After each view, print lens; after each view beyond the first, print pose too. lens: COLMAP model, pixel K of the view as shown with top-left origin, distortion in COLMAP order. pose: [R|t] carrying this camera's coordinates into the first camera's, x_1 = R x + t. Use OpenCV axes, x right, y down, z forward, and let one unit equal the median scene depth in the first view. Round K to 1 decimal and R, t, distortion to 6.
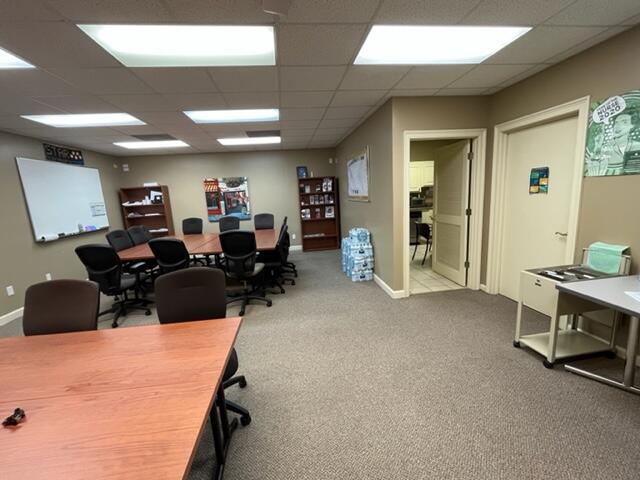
lens RADIAL K [[282.9, 0, 320.2], [0, 282.9, 241.9], [0, 0, 1]] dist [-0.001135, 0.000039]
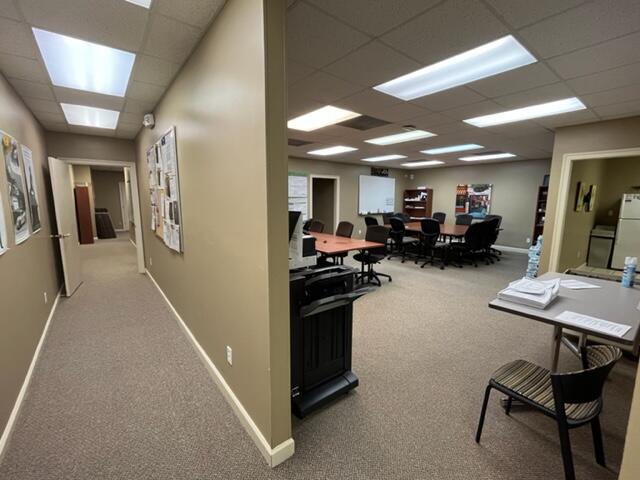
lens RADIAL K [[282.9, 0, 317.2], [0, 282.9, 238.9], [0, 0, 1]] dist [-0.001135, 0.000039]
pose [[0.512473, 0.181837, -0.839230, 0.426786], [-0.186664, 0.977542, 0.097819, 0.020871], [0.838169, 0.106525, 0.534906, -0.249681]]
